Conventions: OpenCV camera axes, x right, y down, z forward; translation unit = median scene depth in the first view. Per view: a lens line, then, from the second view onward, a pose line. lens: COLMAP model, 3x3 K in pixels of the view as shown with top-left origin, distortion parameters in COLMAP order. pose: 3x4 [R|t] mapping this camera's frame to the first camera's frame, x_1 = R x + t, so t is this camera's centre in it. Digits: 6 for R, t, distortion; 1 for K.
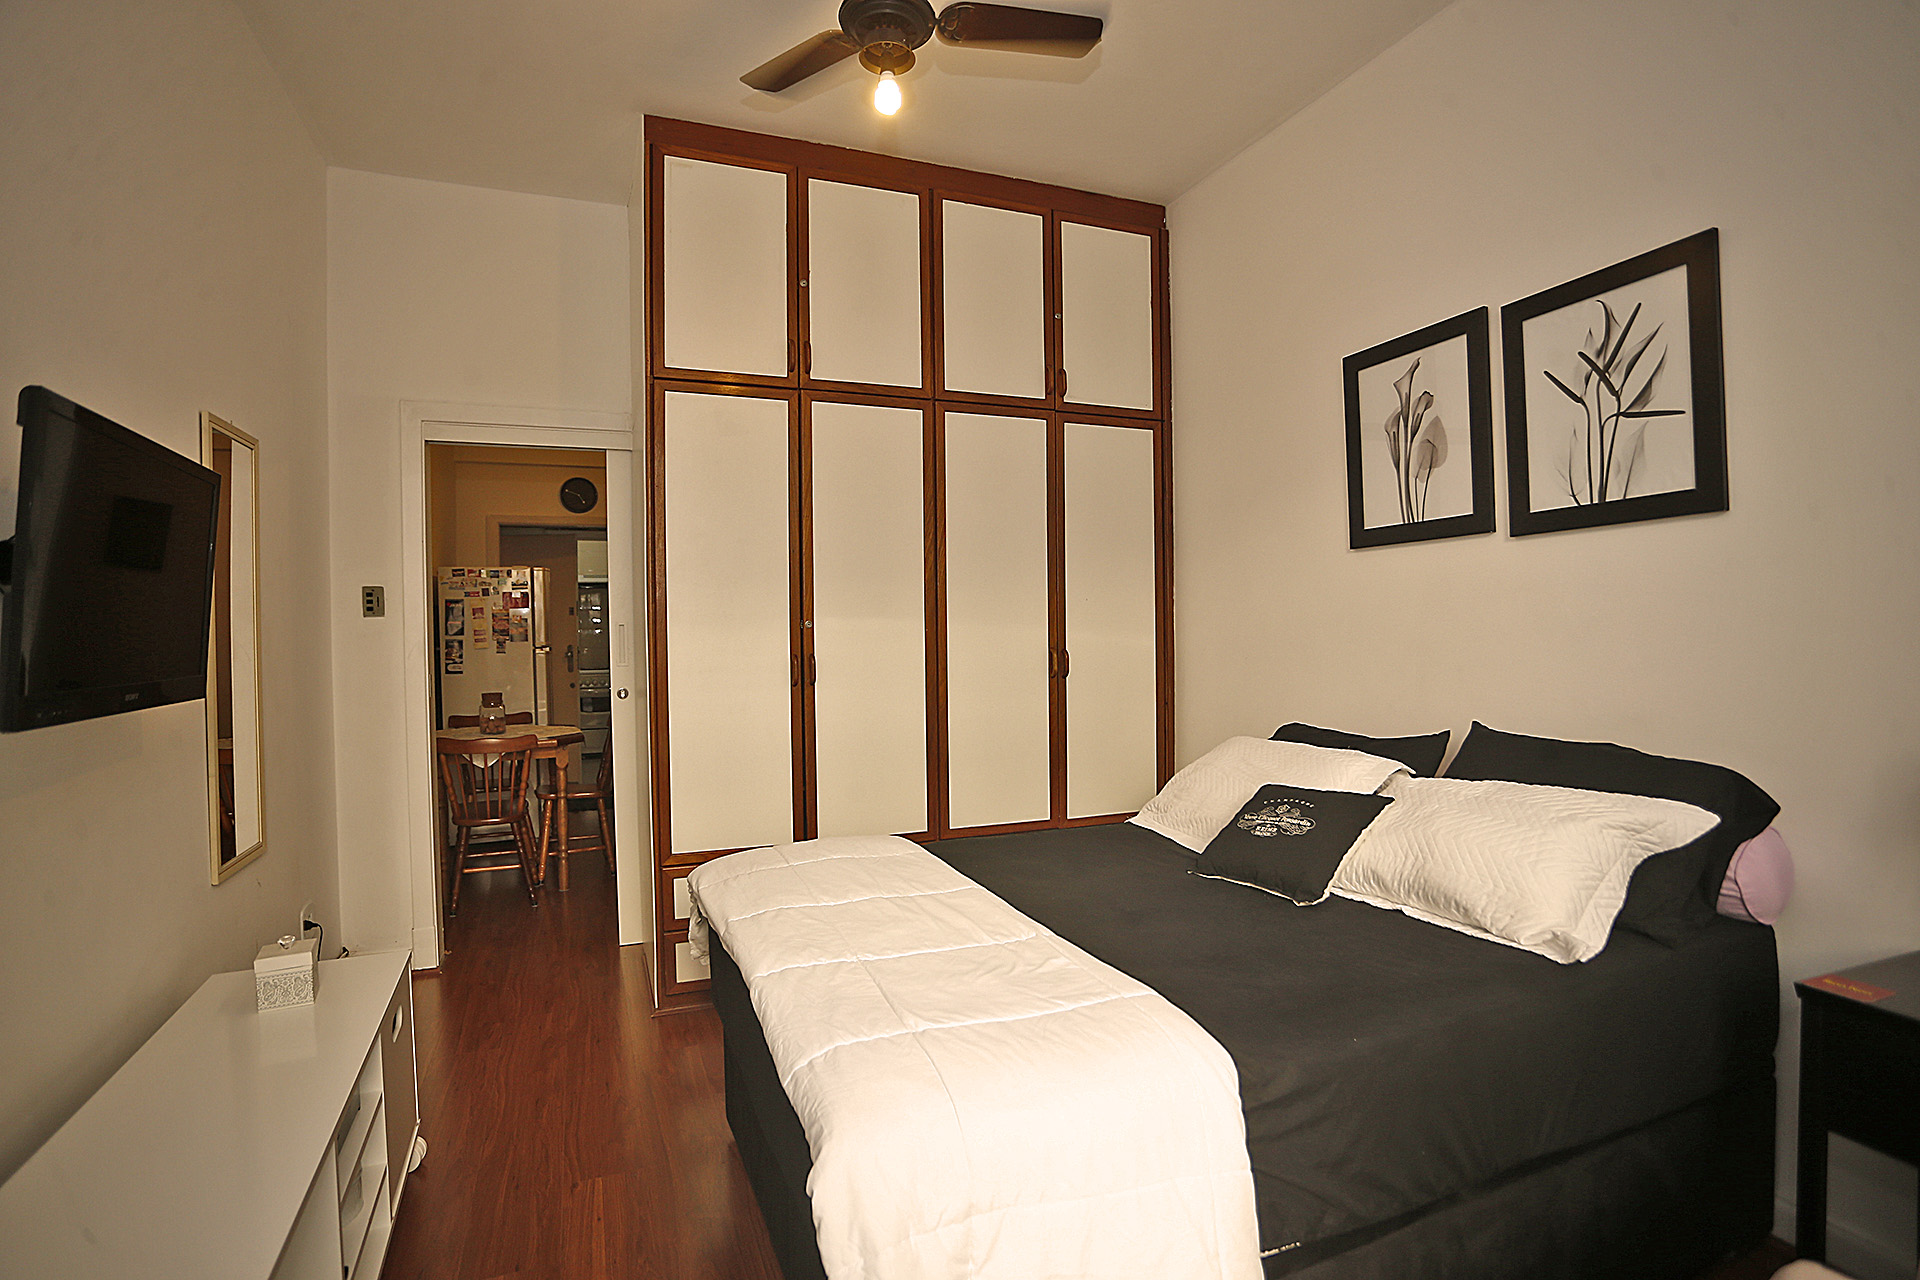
lens RADIAL K [[950.5, 0, 948.3], [0, 950.5, 638.0], [0, 0, 1]] dist [-0.058233, 0.025121]
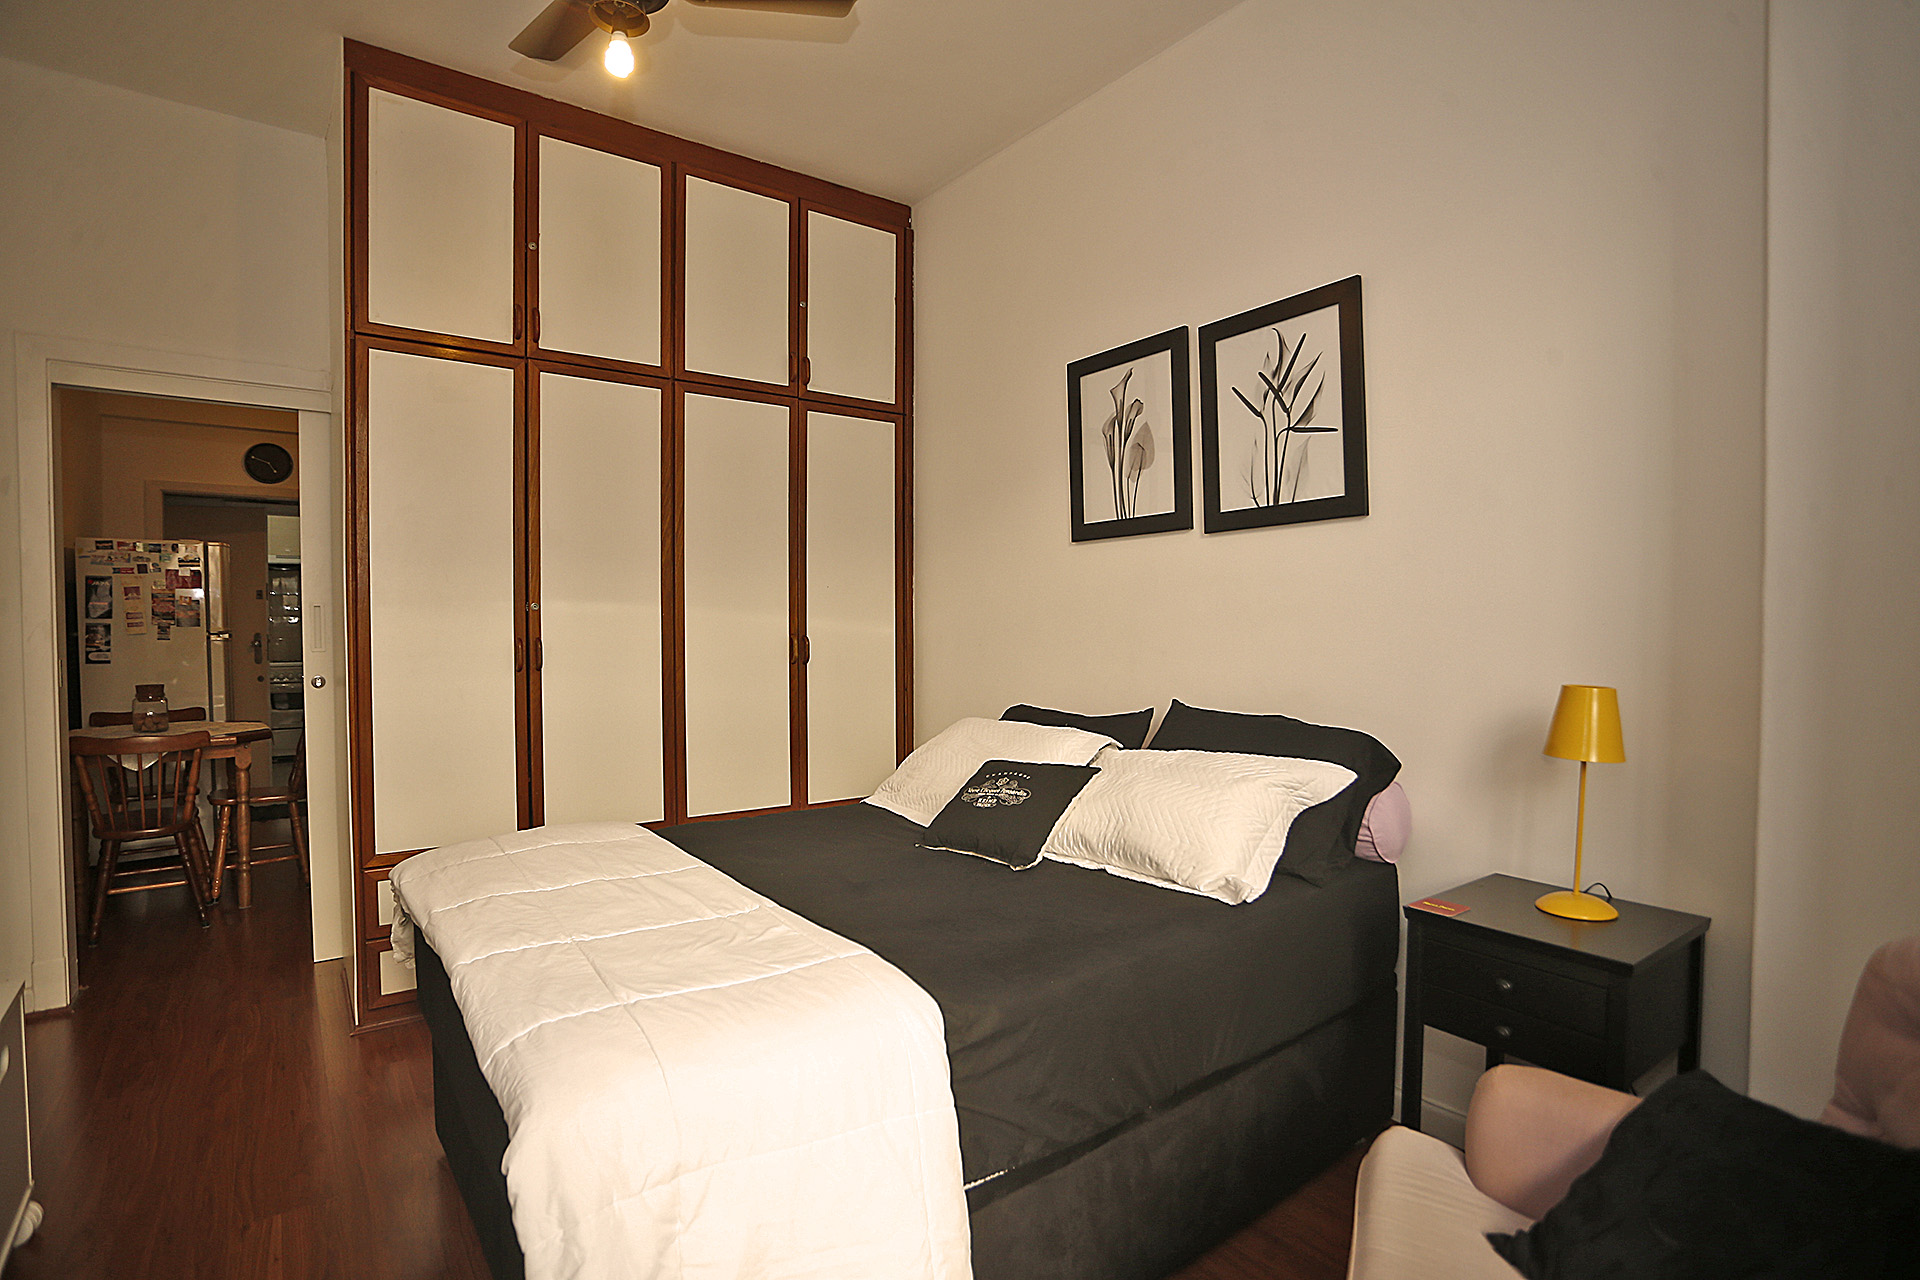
lens RADIAL K [[950.5, 0, 951.4], [0, 950.5, 637.1], [0, 0, 1]] dist [-0.058233, 0.025121]
pose [[0.966943, 0.004474, 0.254954, 0.017174], [-0.005754, 0.999974, 0.004275, 0.010243], [-0.254929, -0.005600, 0.966944, -0.016351]]
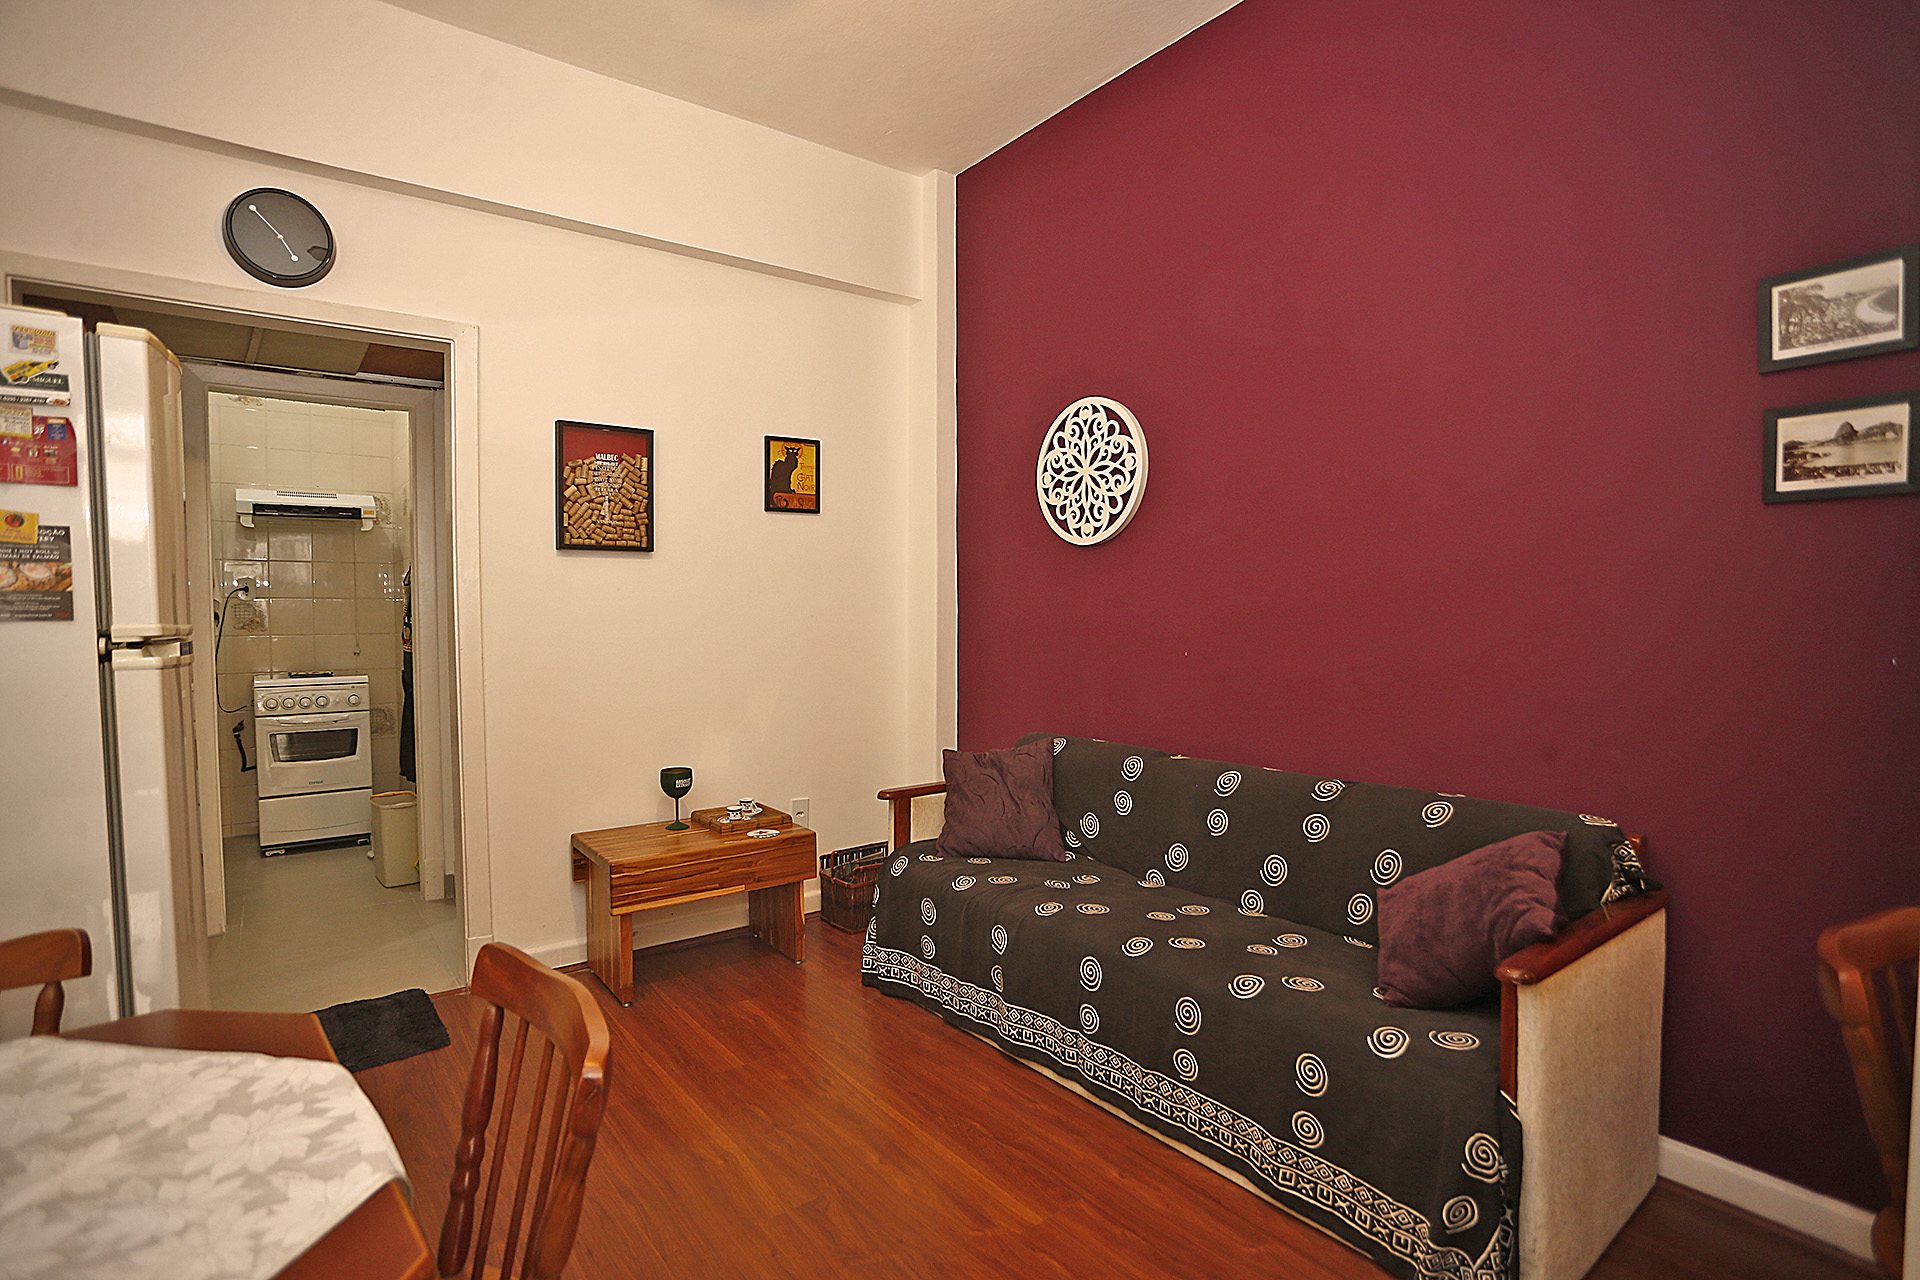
lens RADIAL K [[950.5, 0, 952.6], [0, 950.5, 631.8], [0, 0, 1]] dist [-0.058233, 0.025121]
pose [[0.961497, -0.001505, 0.274812, -0.534515], [-0.002413, 0.999900, 0.013919, 0.003930], [-0.274806, -0.014046, 0.961397, 1.290234]]
